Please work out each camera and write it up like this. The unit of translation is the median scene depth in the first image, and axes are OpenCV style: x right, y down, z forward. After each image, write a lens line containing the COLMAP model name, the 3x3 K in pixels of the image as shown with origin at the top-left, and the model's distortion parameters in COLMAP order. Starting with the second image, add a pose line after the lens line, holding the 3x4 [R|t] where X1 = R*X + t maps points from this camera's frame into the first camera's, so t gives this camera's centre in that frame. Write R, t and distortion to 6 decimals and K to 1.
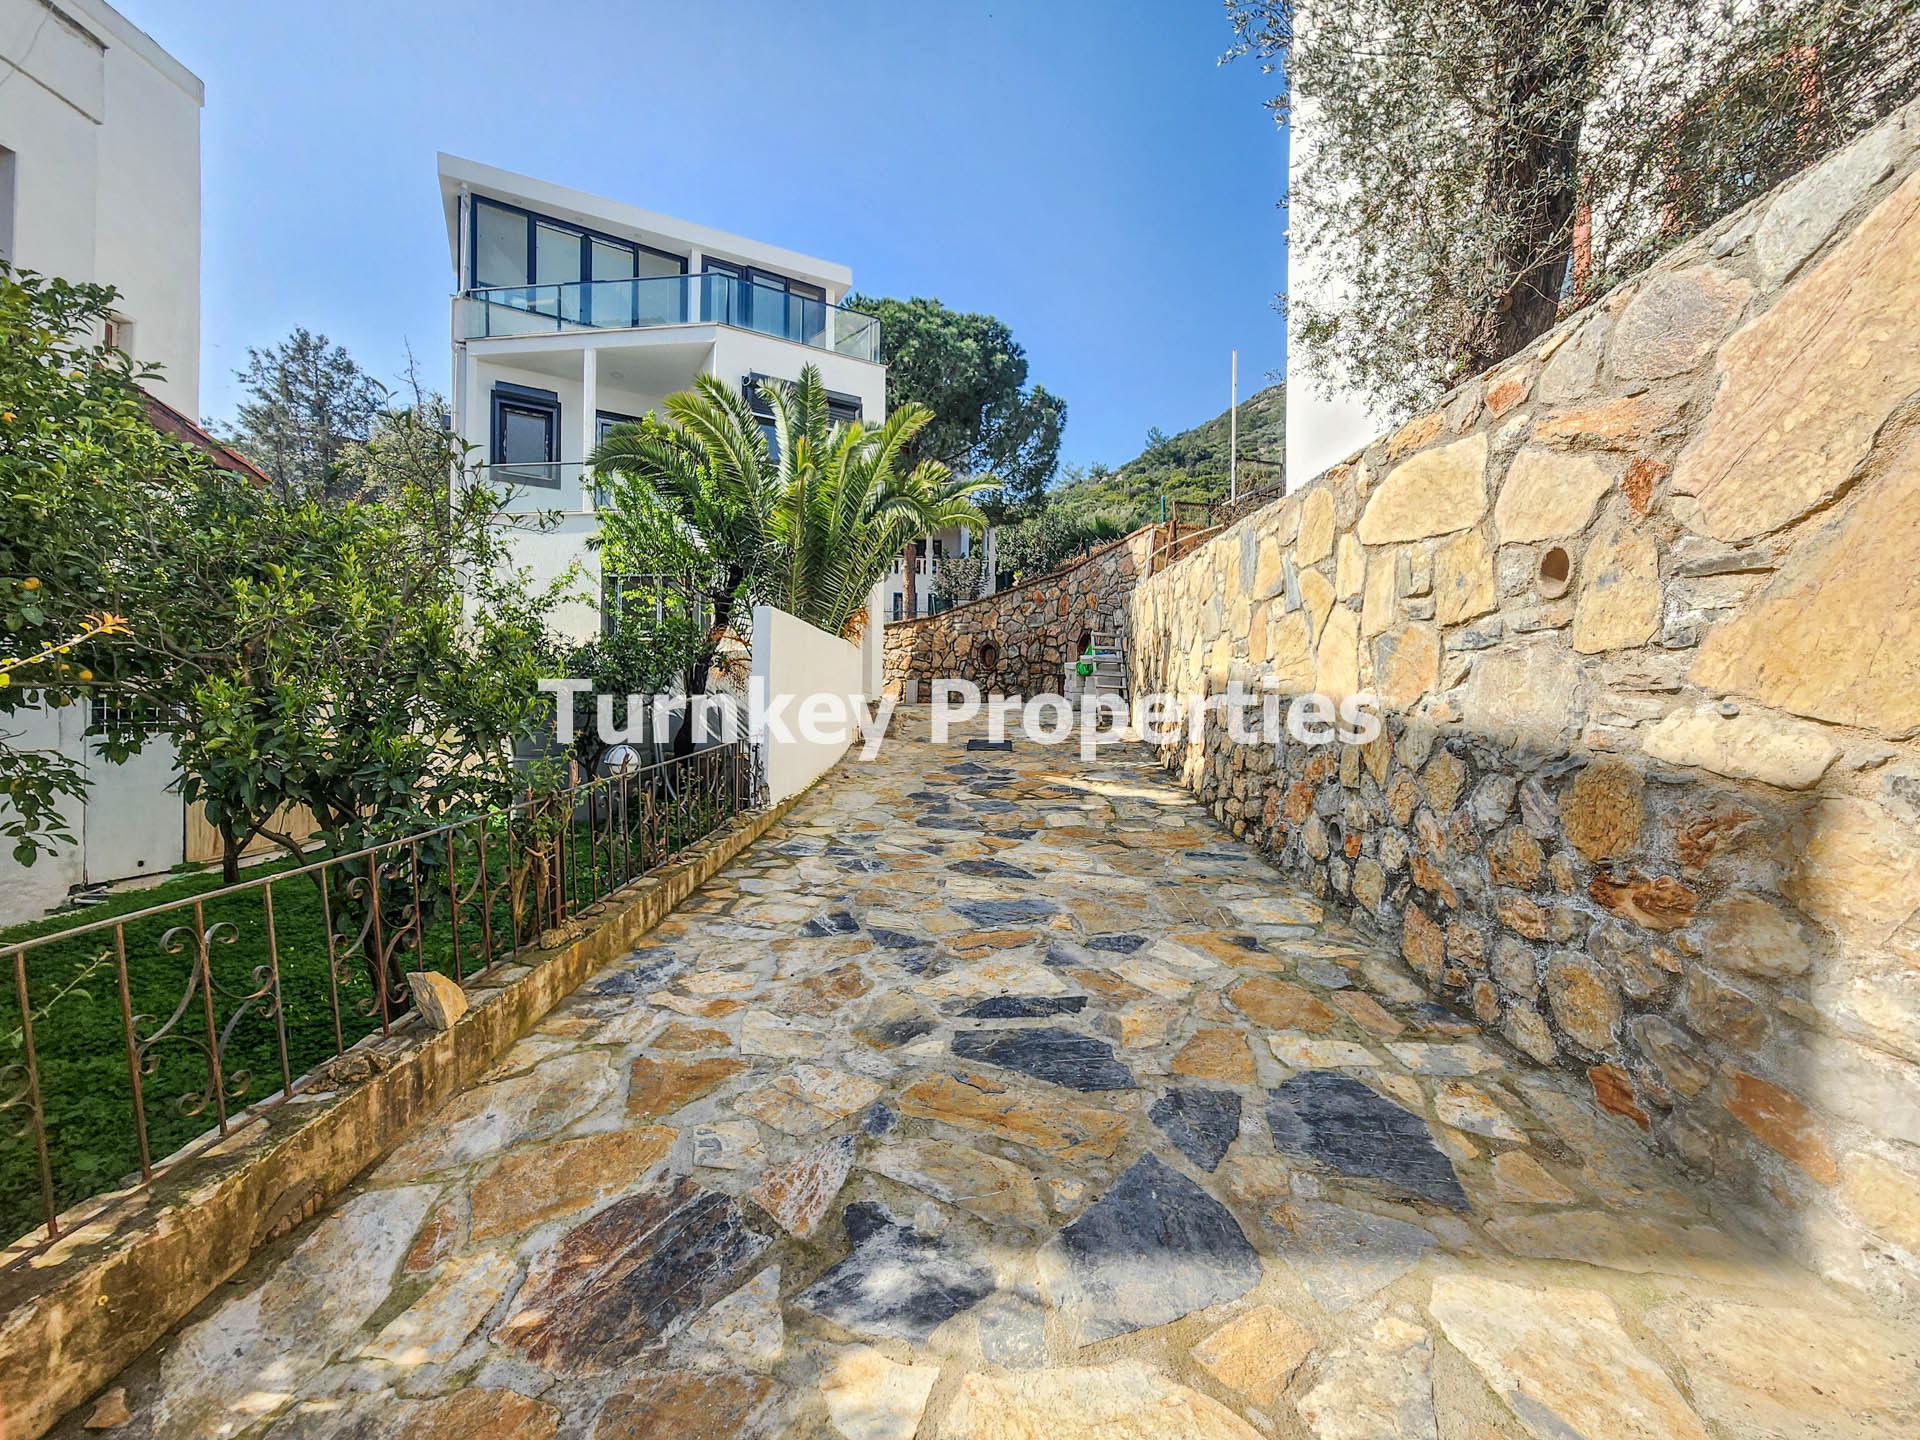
lens RADIAL K [[783.9, 0, 969.7], [0, 783.9, 722.0], [0, 0, 1]] dist [-0.001694, 0.000130]
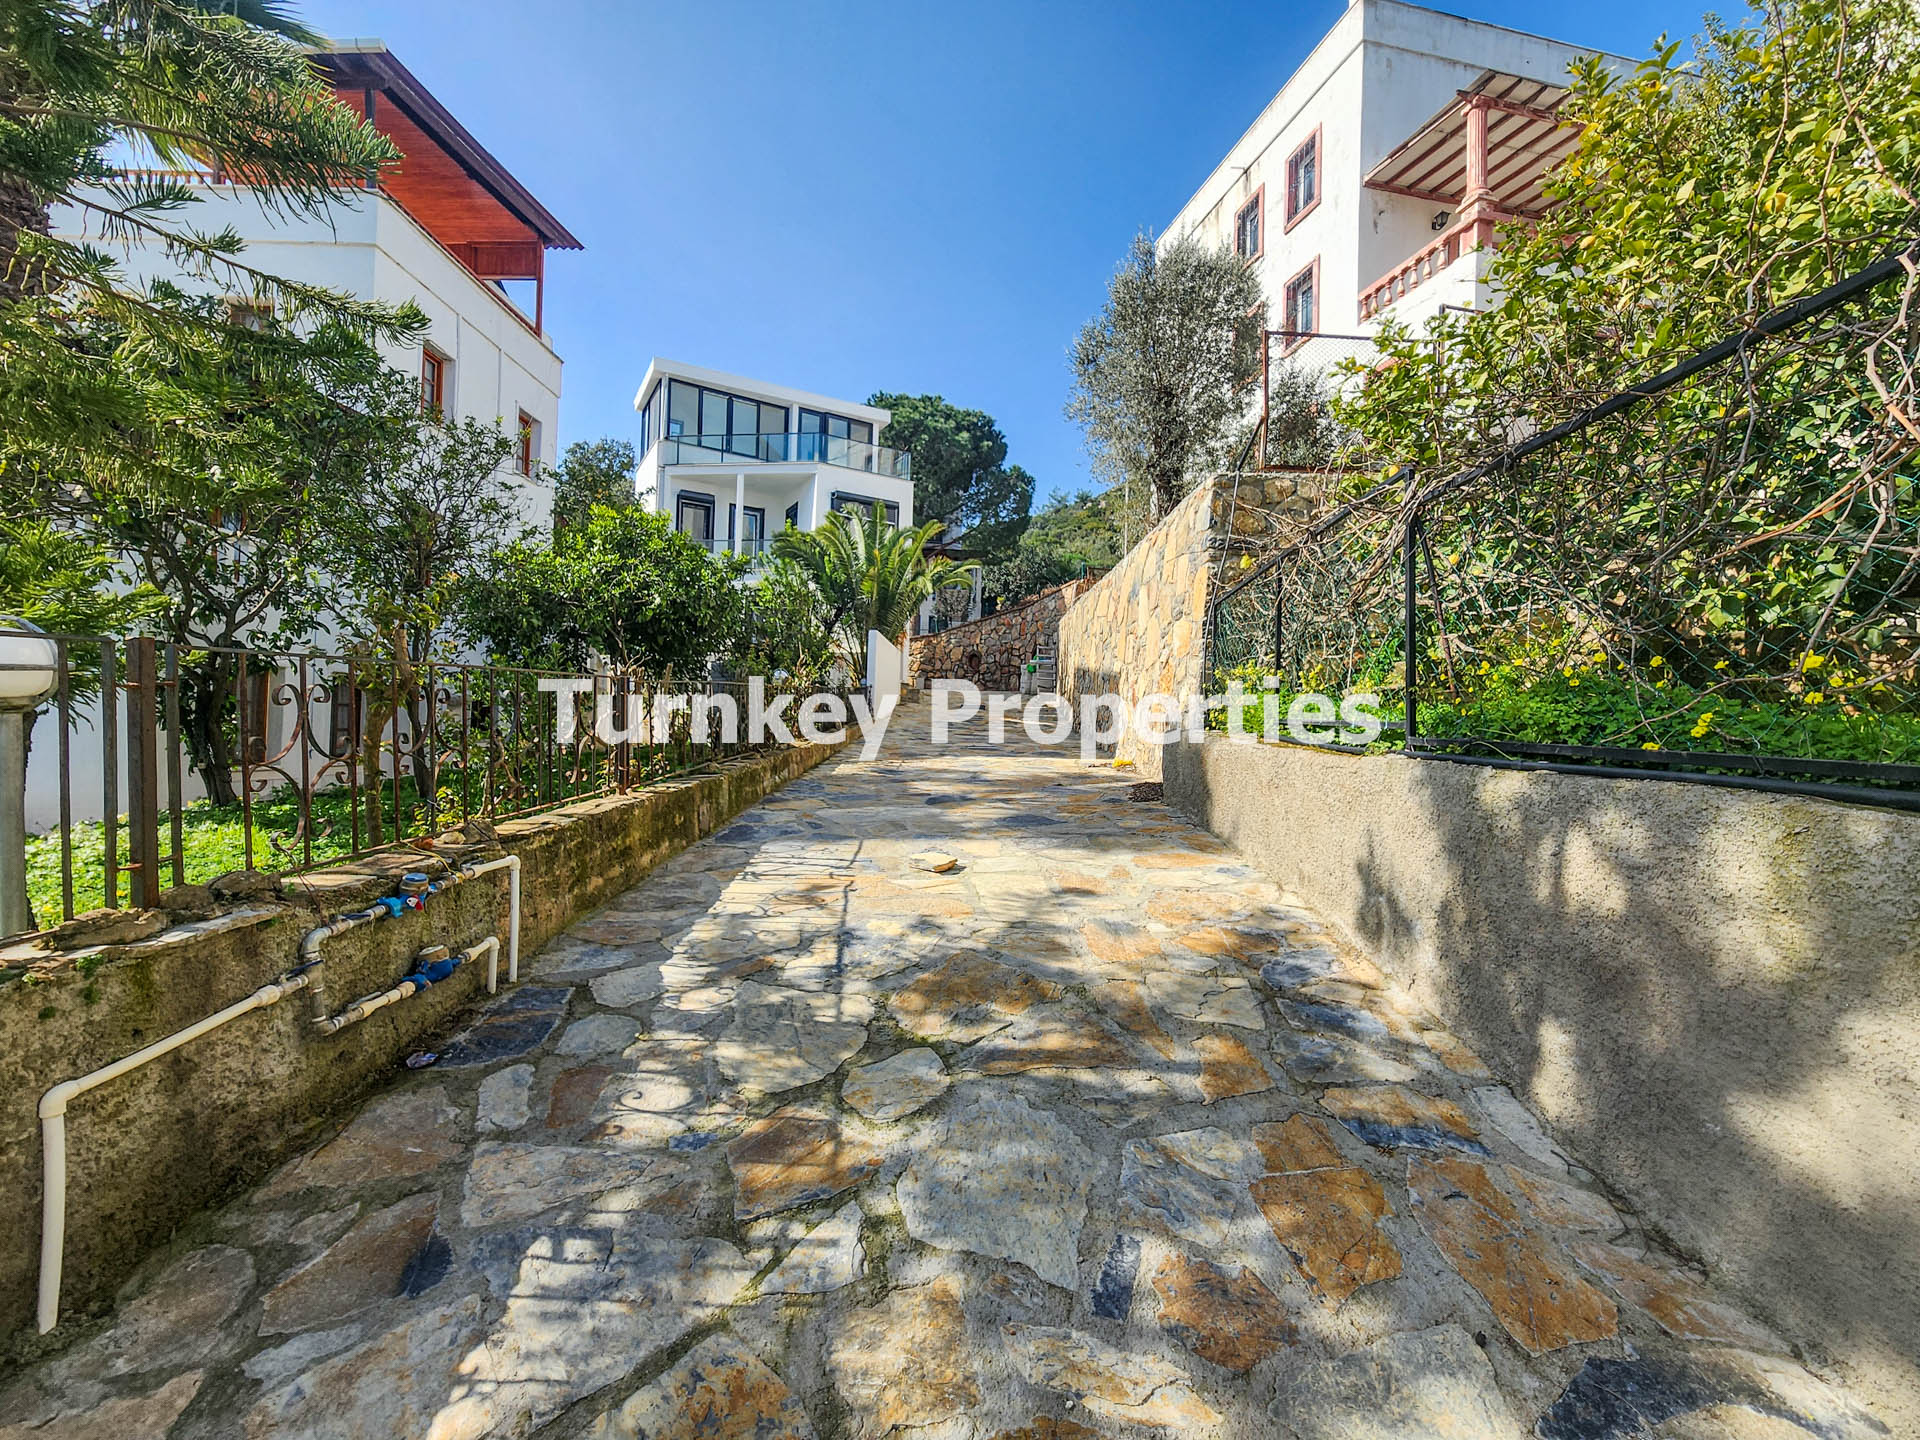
lens RADIAL K [[767.4, 0, 968.3], [0, 767.4, 747.4], [0, 0, 1]] dist [-0.000457, 0.000025]
pose [[0.999790, 0.015245, 0.013684, -0.003904], [-0.015459, 0.999758, 0.015648, 0.055982], [-0.013442, -0.015856, 0.999784, -0.457283]]
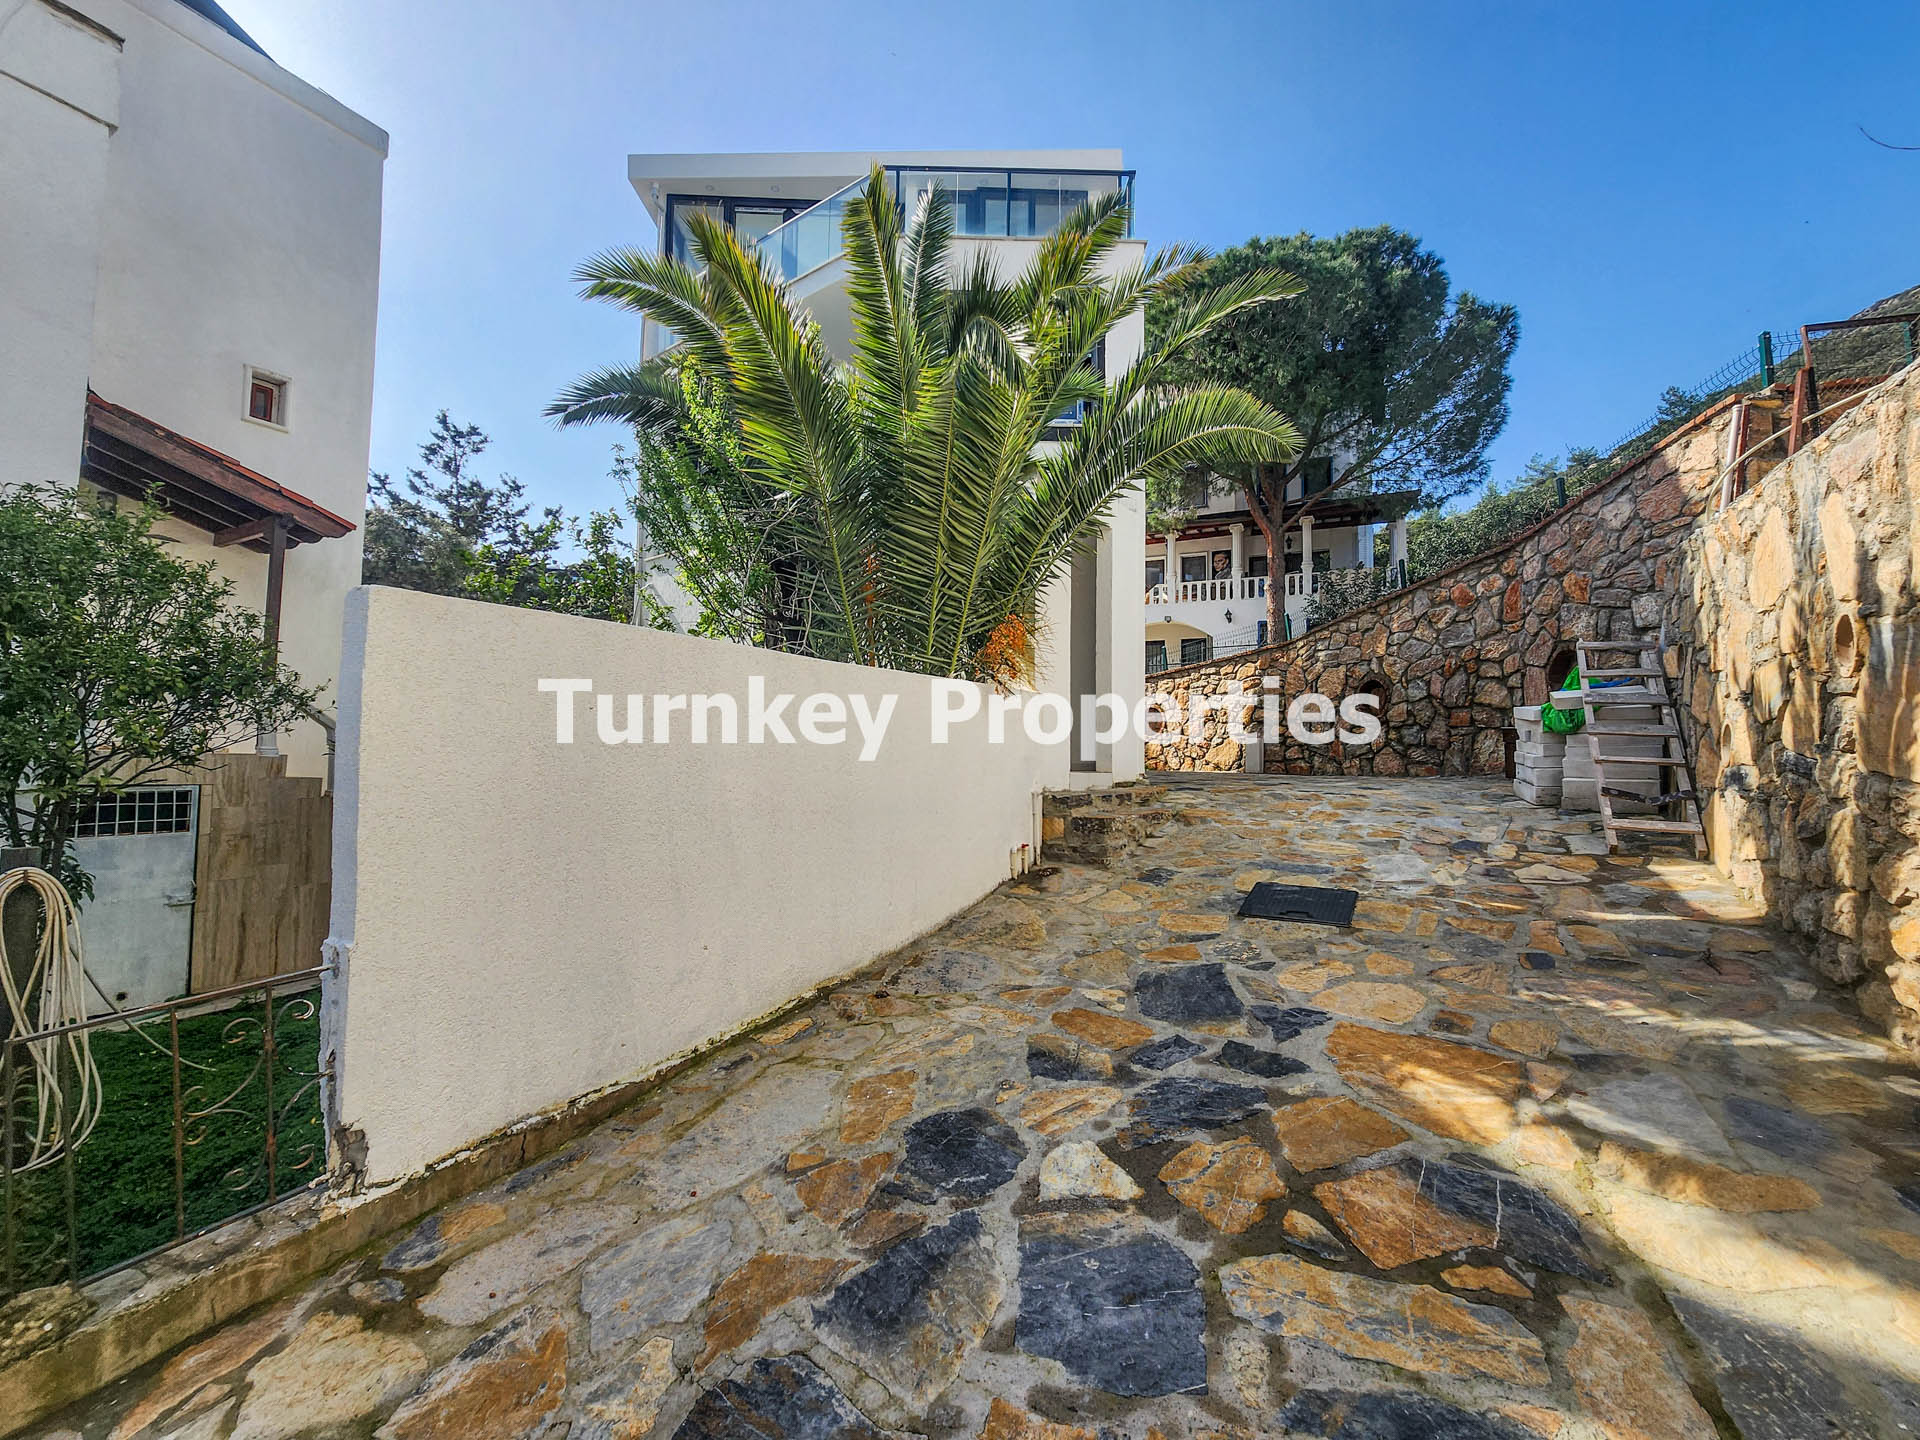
lens RADIAL K [[783.9, 0, 969.7], [0, 783.9, 722.0], [0, 0, 1]] dist [-0.001694, 0.000130]
pose [[0.872663, -0.024562, -0.487704, 0.049003], [-0.006621, 0.998047, -0.062111, -0.026066], [0.488277, 0.057431, 0.870797, 0.313273]]
